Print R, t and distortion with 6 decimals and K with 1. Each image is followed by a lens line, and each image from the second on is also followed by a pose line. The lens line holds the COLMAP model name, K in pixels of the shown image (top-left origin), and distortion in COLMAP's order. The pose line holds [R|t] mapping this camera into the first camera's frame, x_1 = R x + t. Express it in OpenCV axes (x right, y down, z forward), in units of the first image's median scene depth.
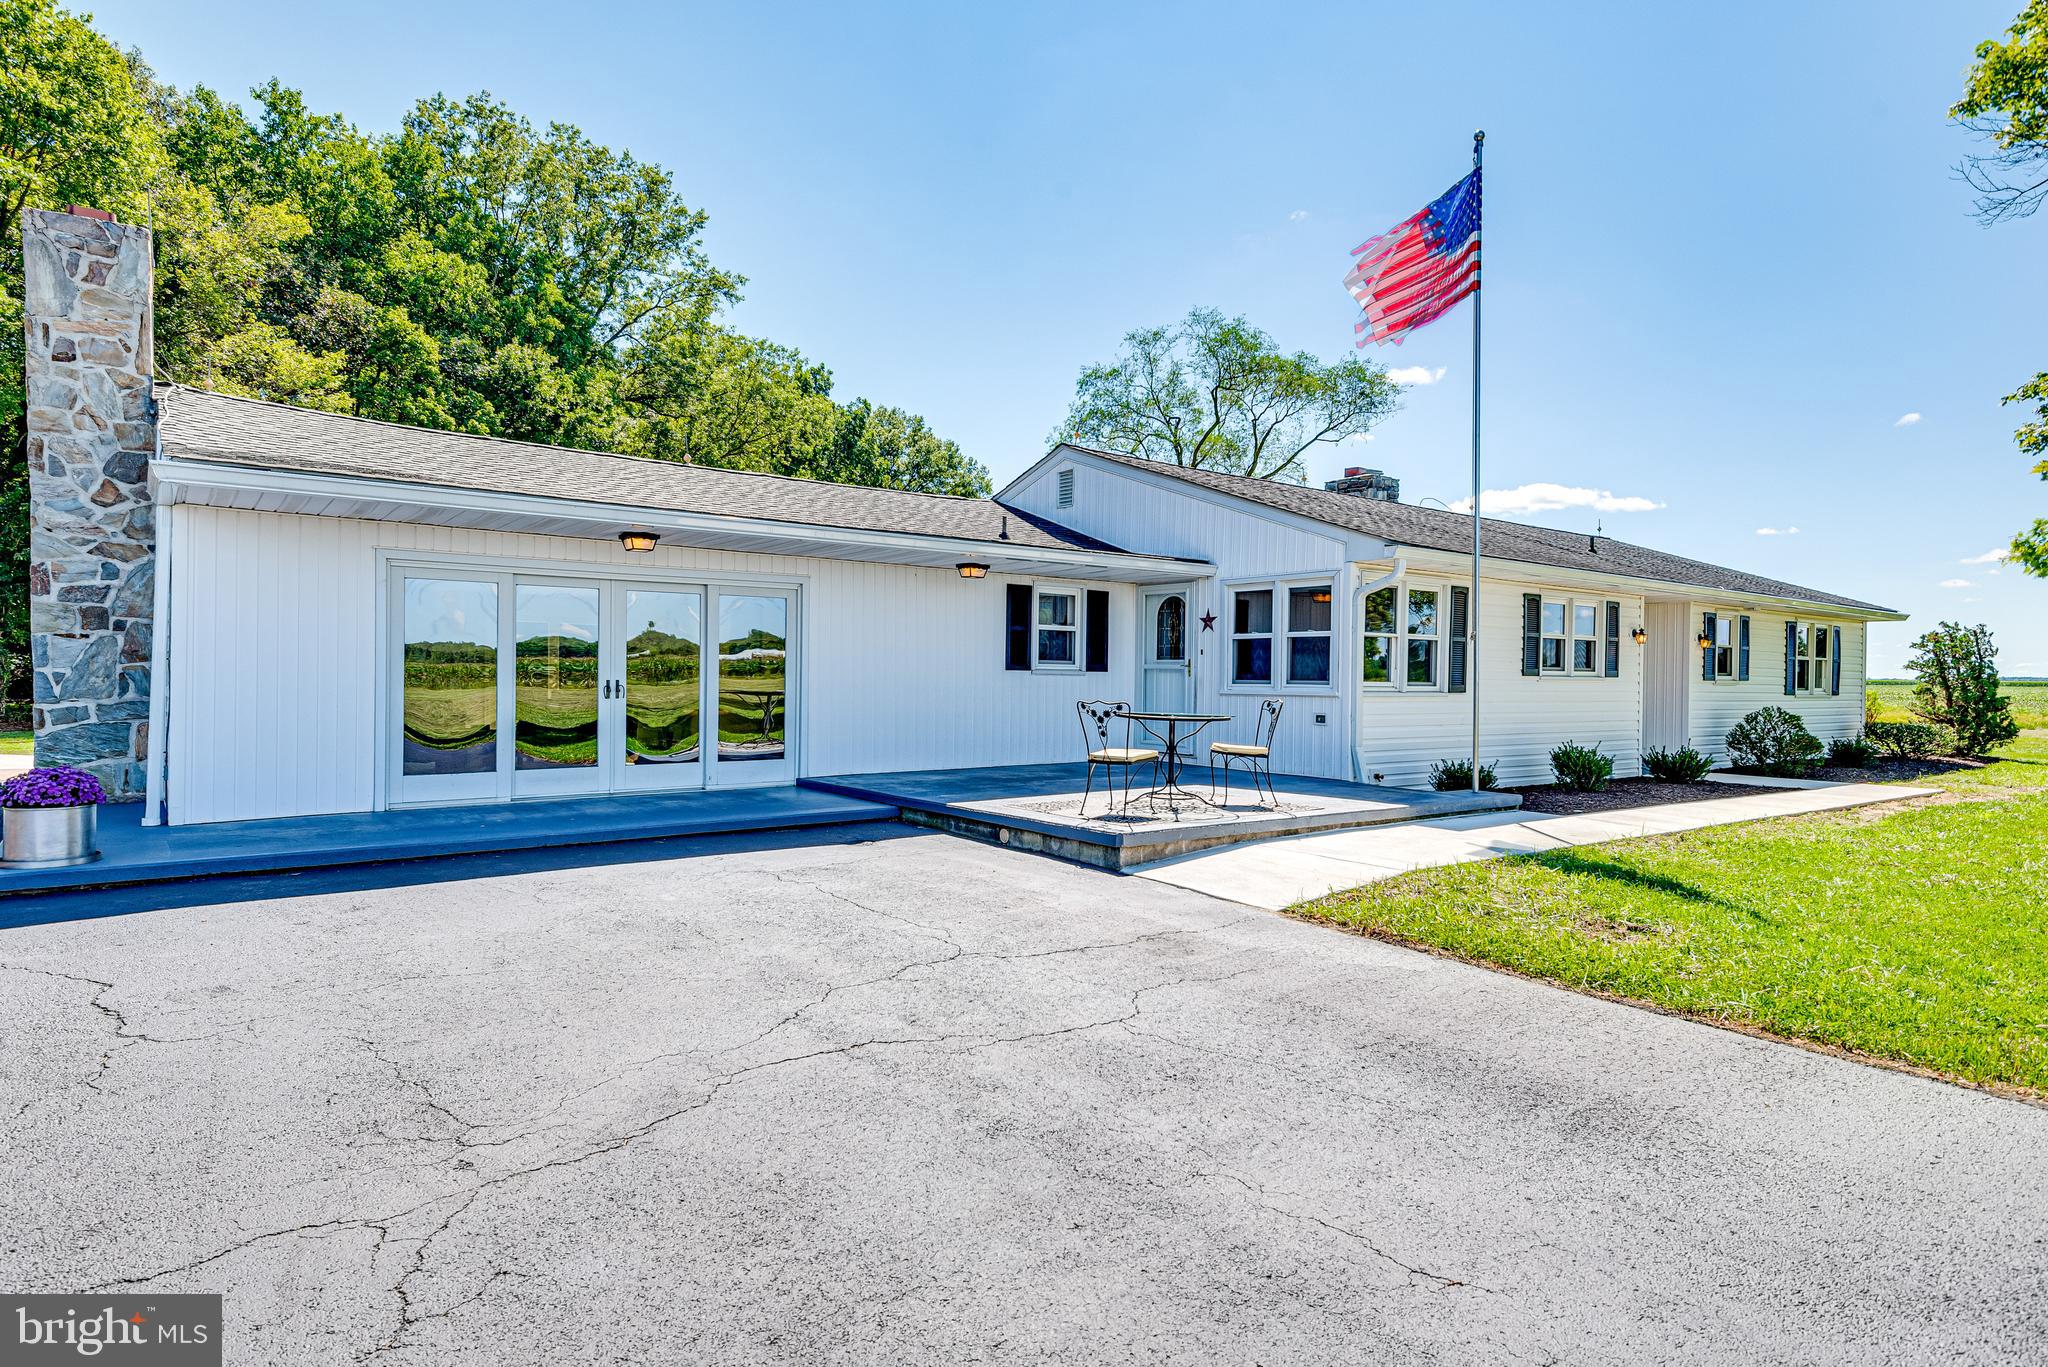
lens RADIAL K [[1144.9, 0, 1034.3], [0, 1144.9, 676.7], [0, 0, 1]] dist [0.033108, -0.015953]
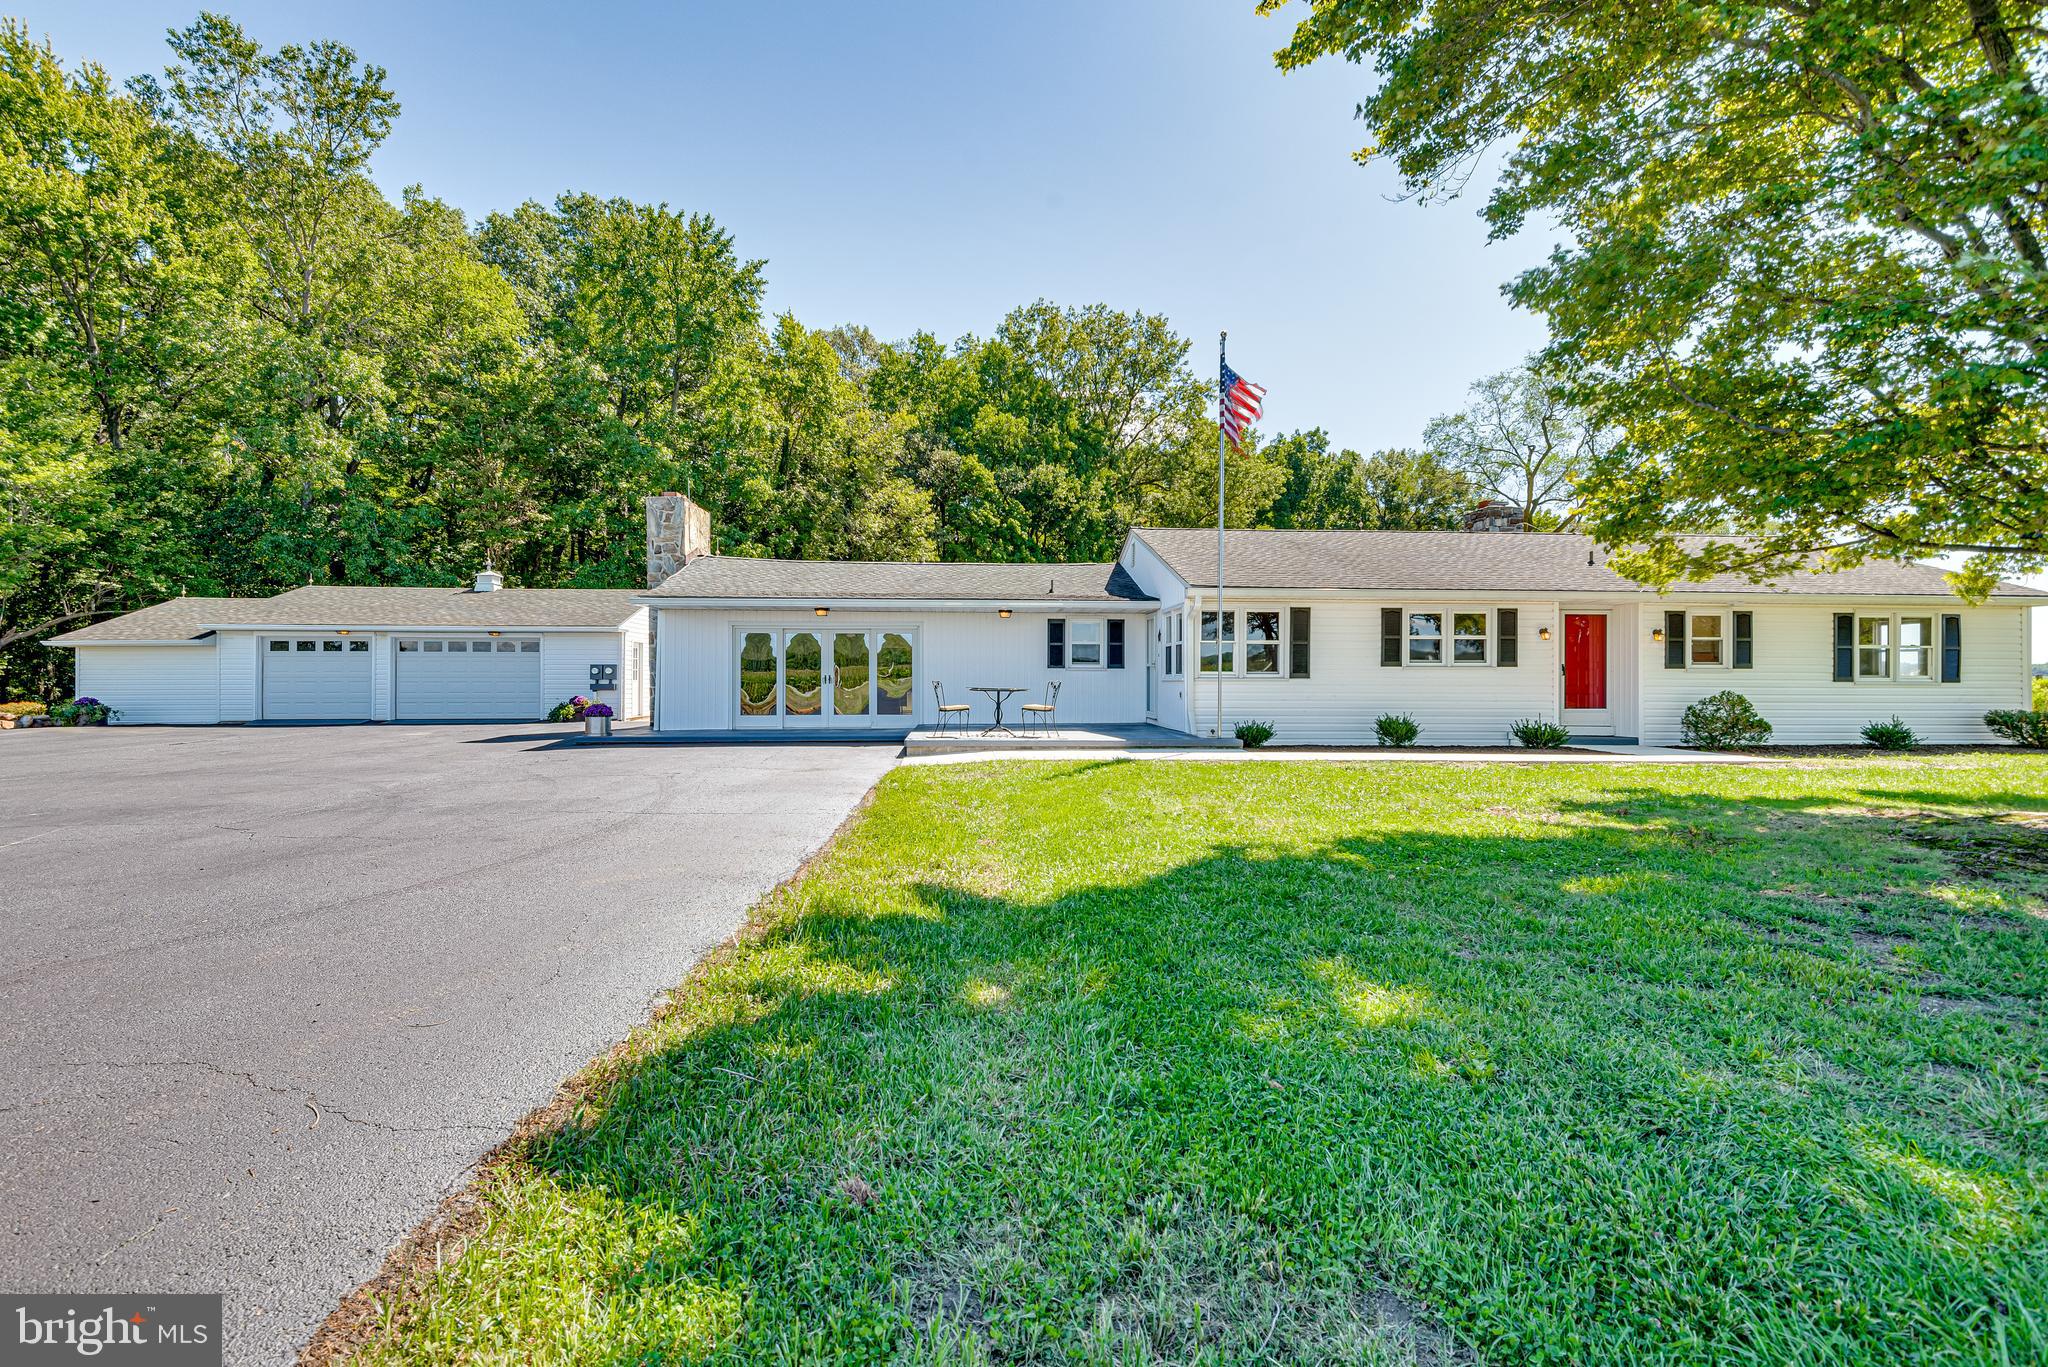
lens RADIAL K [[933.8, 0, 1017.3], [0, 933.8, 684.5], [0, 0, 1]] dist [0.044379, -0.022530]
pose [[0.831147, -0.005081, -0.556029, 0.724425], [0.007422, 0.999971, 0.001958, 0.016147], [0.556003, -0.005754, 0.831160, -0.218089]]
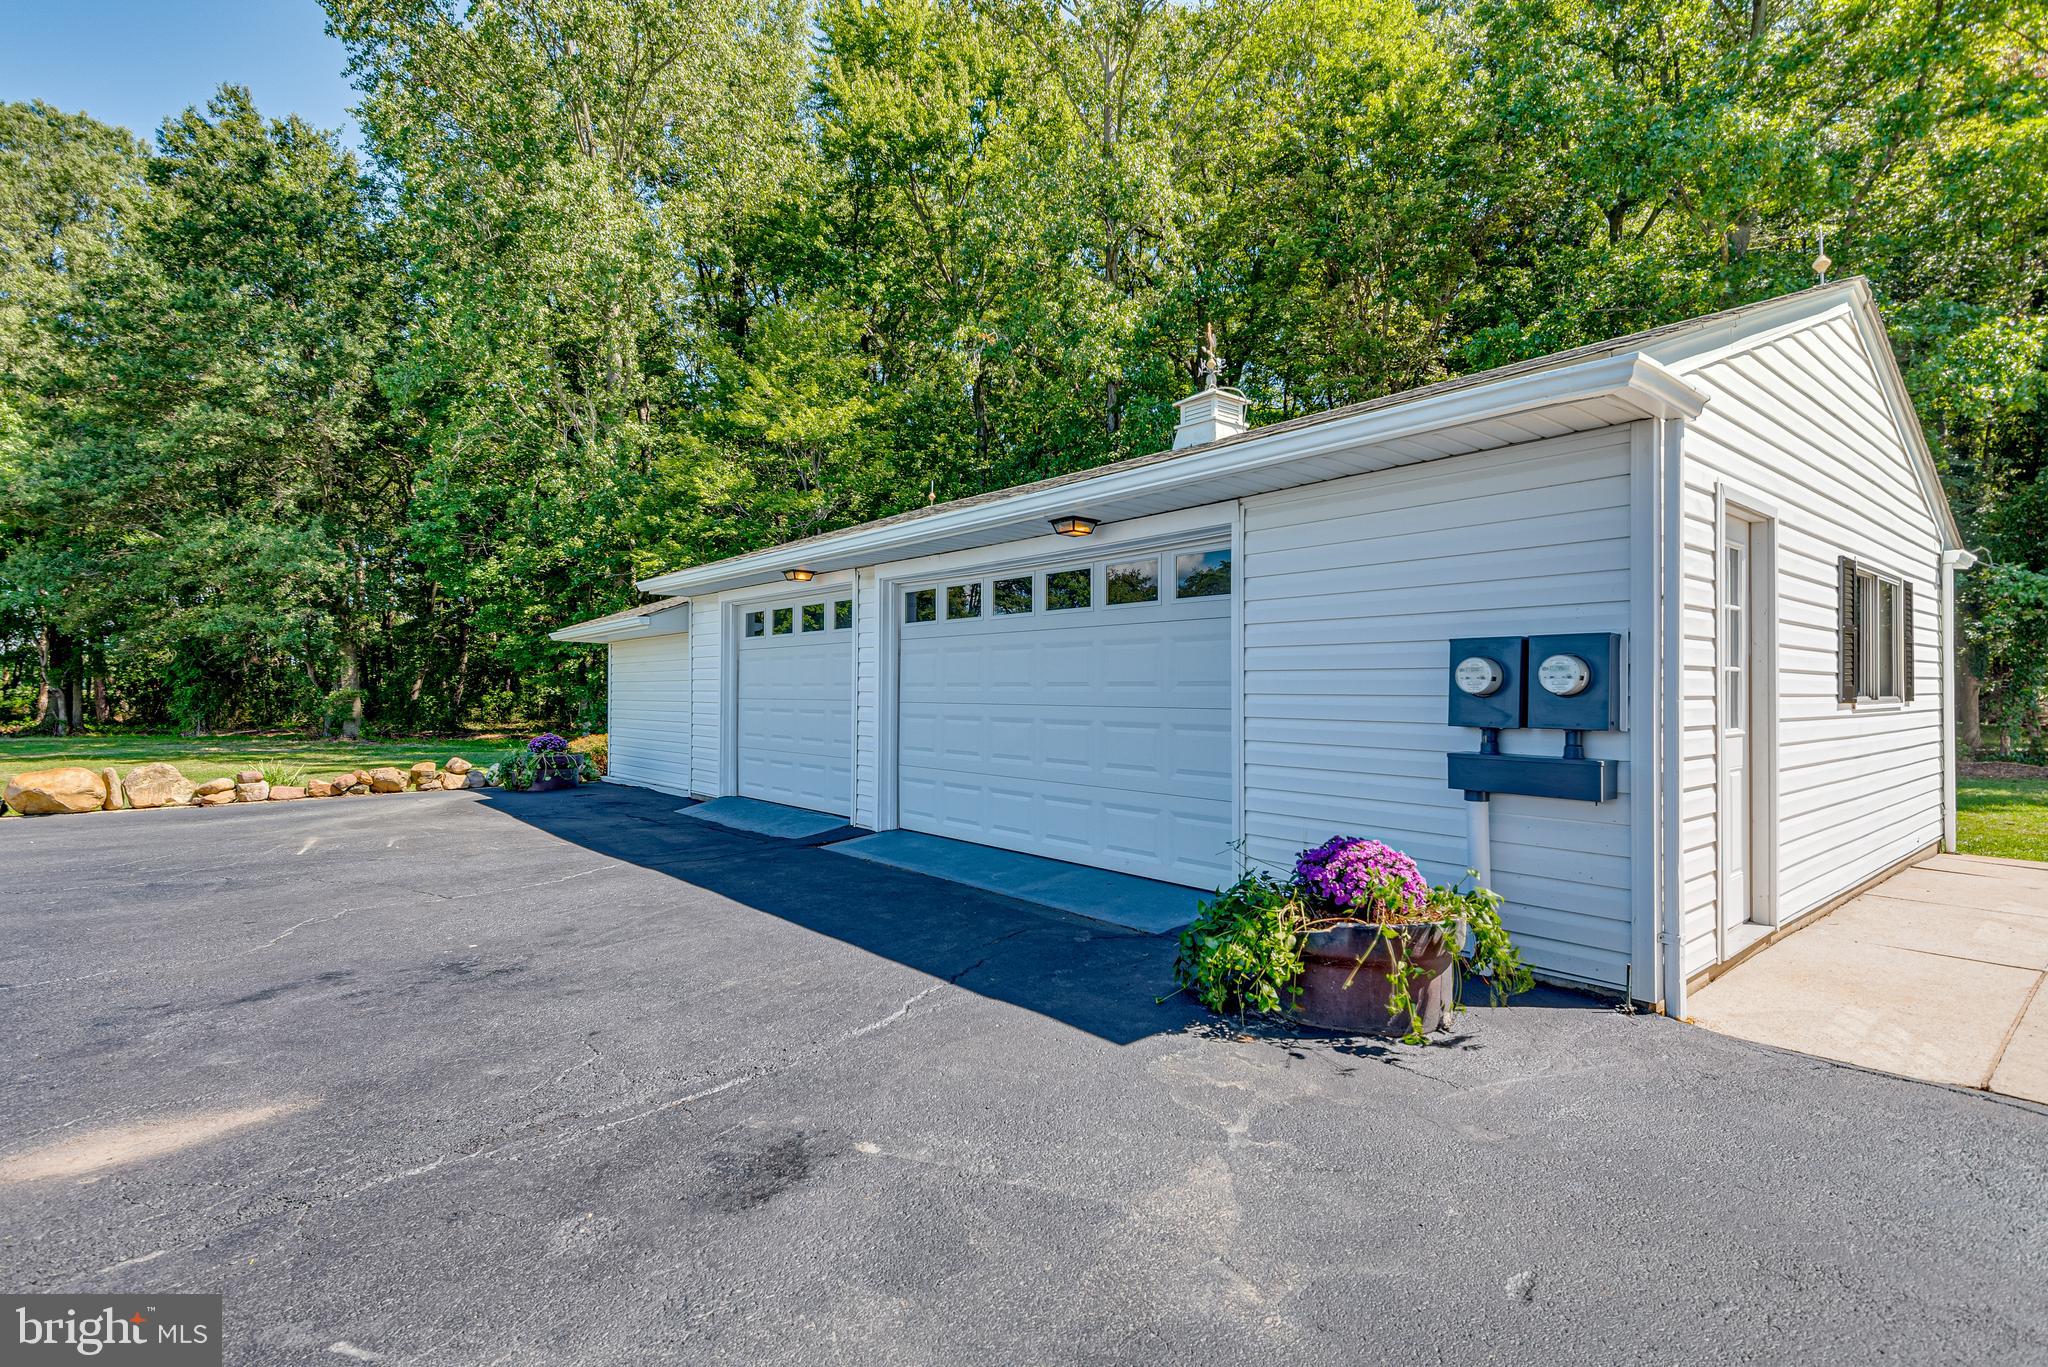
lens RADIAL K [[980.7, 0, 1024.0], [0, 980.7, 683.5], [0, 0, 1]] dist [0.004317, -0.000457]
pose [[0.045060, -0.014466, -0.998880, -0.685114], [0.009419, 0.999857, -0.014055, -0.005225], [0.998940, -0.008776, 0.045190, 0.698195]]
